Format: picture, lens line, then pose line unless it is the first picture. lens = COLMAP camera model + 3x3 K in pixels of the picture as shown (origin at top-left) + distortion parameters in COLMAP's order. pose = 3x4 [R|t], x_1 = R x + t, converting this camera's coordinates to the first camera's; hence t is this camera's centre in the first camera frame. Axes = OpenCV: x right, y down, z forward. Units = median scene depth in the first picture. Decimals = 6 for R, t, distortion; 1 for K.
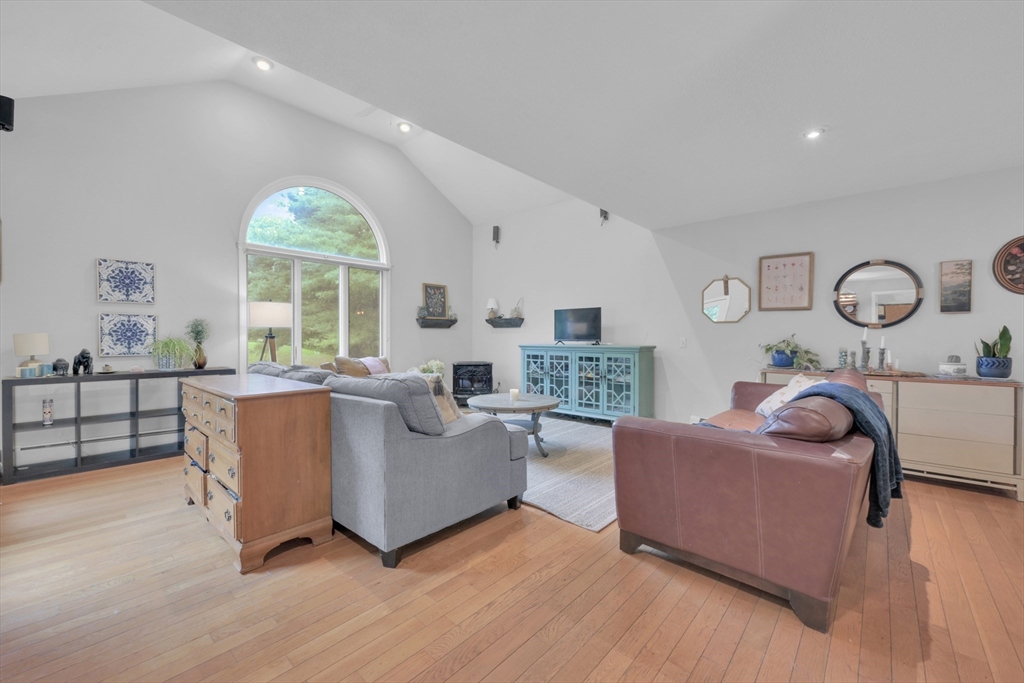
lens RADIAL K [[415.4, 0, 520.2], [0, 415.4, 337.7], [0, 0, 1]] dist [0.002724, 0.000137]
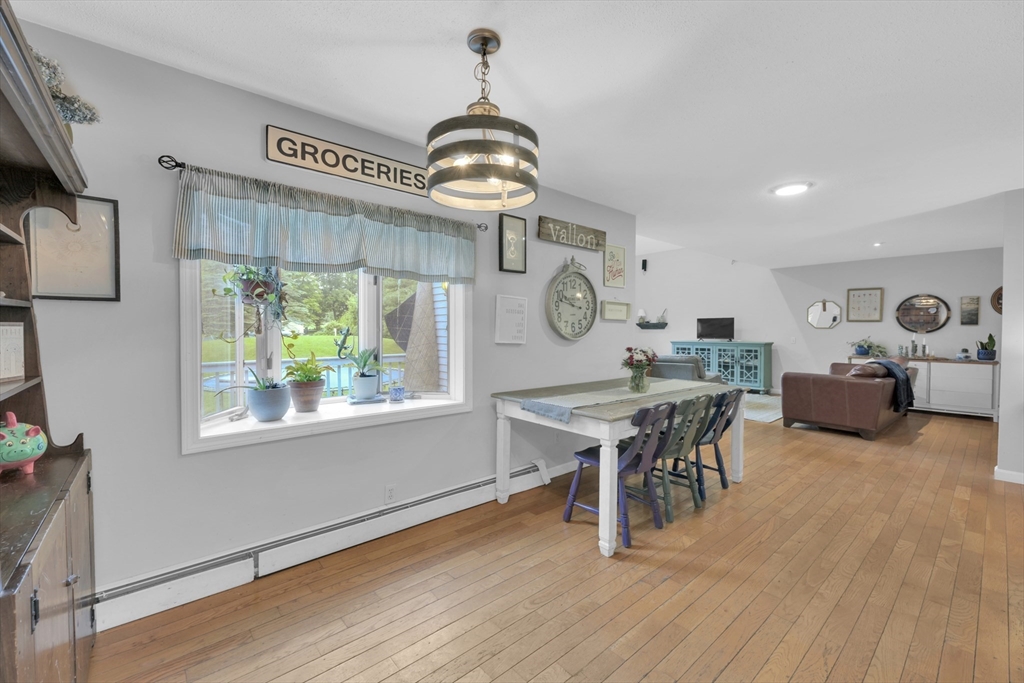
lens RADIAL K [[415.4, 0, 508.2], [0, 415.4, 337.6], [0, 0, 1]] dist [0.002724, 0.000137]
pose [[0.987908, 0.002932, -0.155014, -0.597536], [-0.000881, 0.999911, 0.013298, -0.025859], [0.155039, -0.013001, 0.987823, -1.010506]]
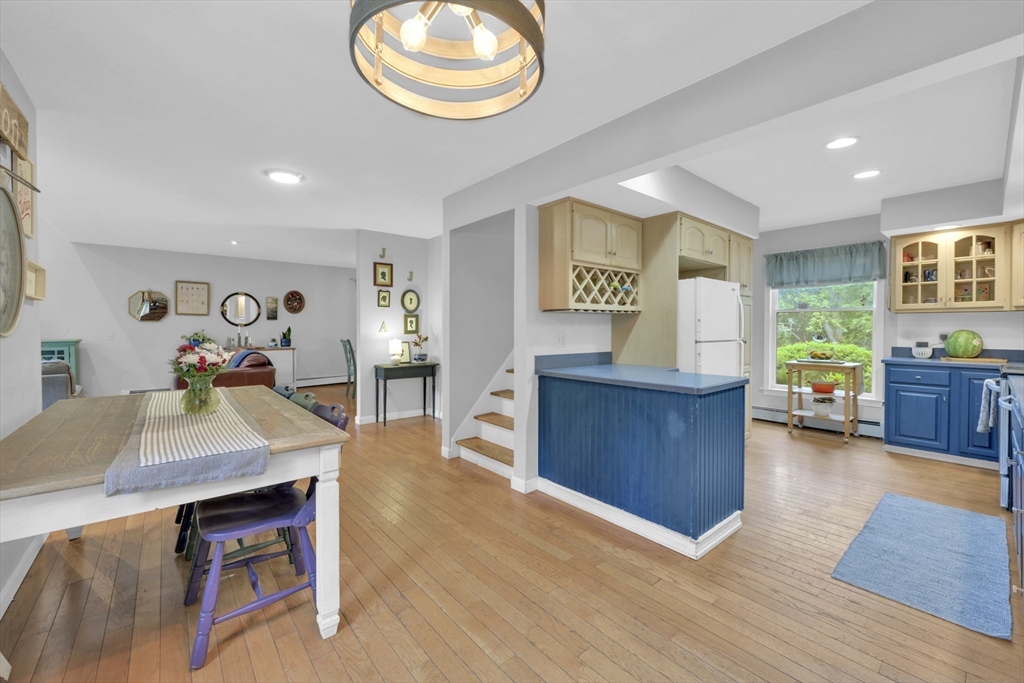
lens RADIAL K [[415.4, 0, 518.2], [0, 415.4, 335.0], [0, 0, 1]] dist [0.002724, 0.000137]
pose [[0.147659, -0.017204, 0.988889, -0.954689], [-0.000476, 0.999847, 0.017465, -0.017136], [-0.989038, -0.003049, 0.147628, -0.632127]]
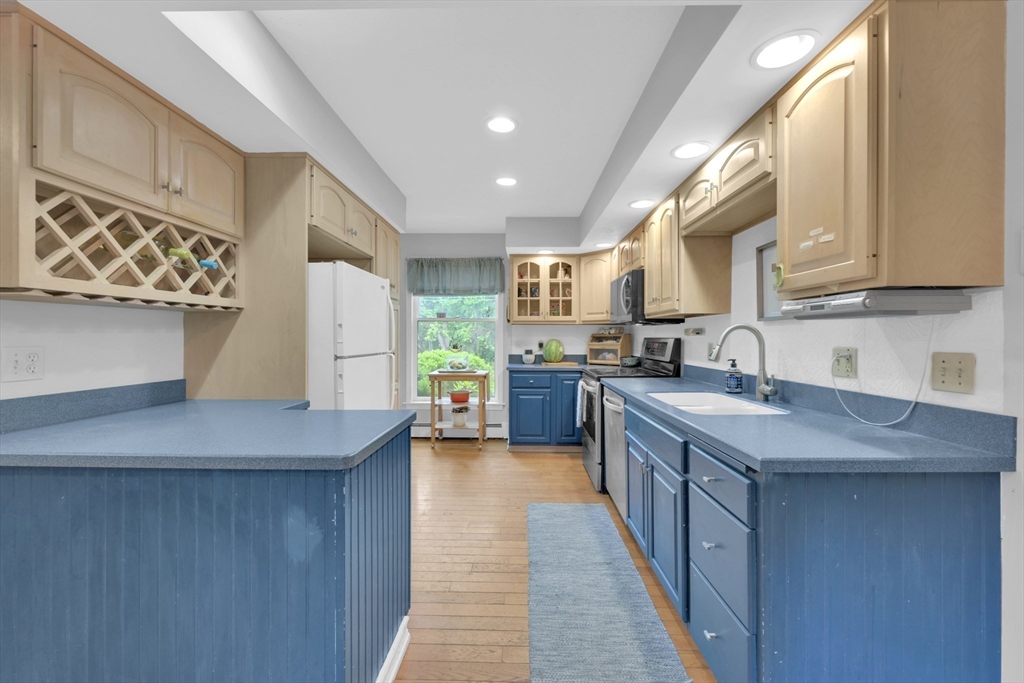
lens RADIAL K [[415.4, 0, 510.8], [0, 415.4, 339.6], [0, 0, 1]] dist [0.002724, 0.000137]
pose [[-0.618619, -0.005103, 0.785675, -0.654475], [-0.002712, 0.999987, 0.004360, -0.016177], [-0.785687, 0.000566, -0.618624, -0.702597]]
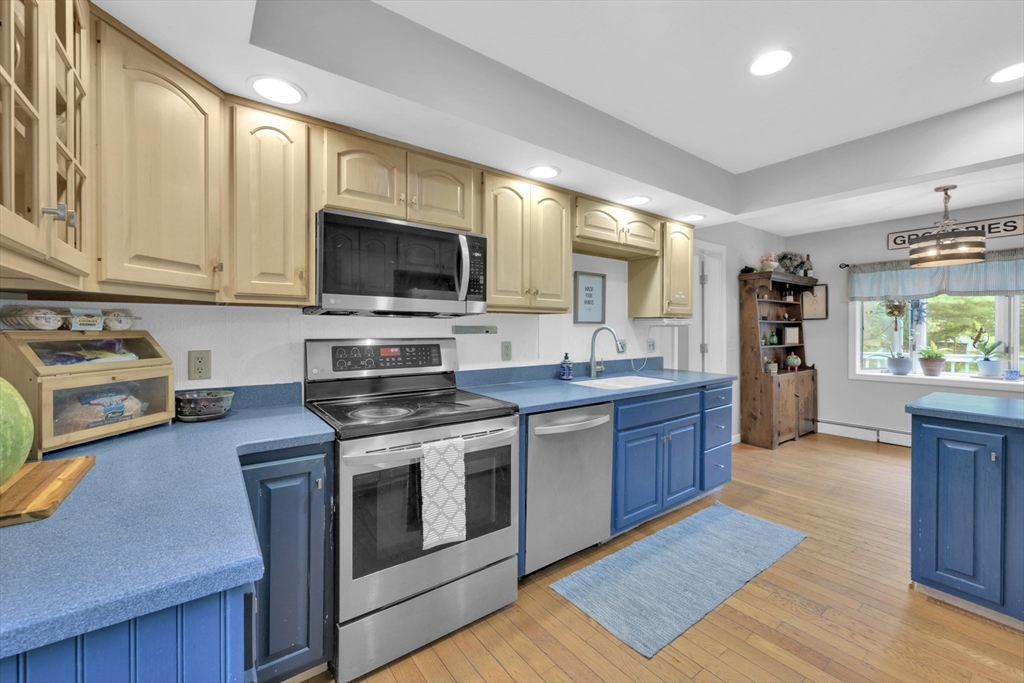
lens RADIAL K [[415.4, 0, 511.0], [0, 415.4, 329.1], [0, 0, 1]] dist [0.002724, 0.000137]
pose [[-0.240397, 0.001459, -0.970674, 0.433764], [0.000388, 0.999999, 0.001407, -0.031338], [0.970675, -0.000039, -0.240397, -1.275758]]
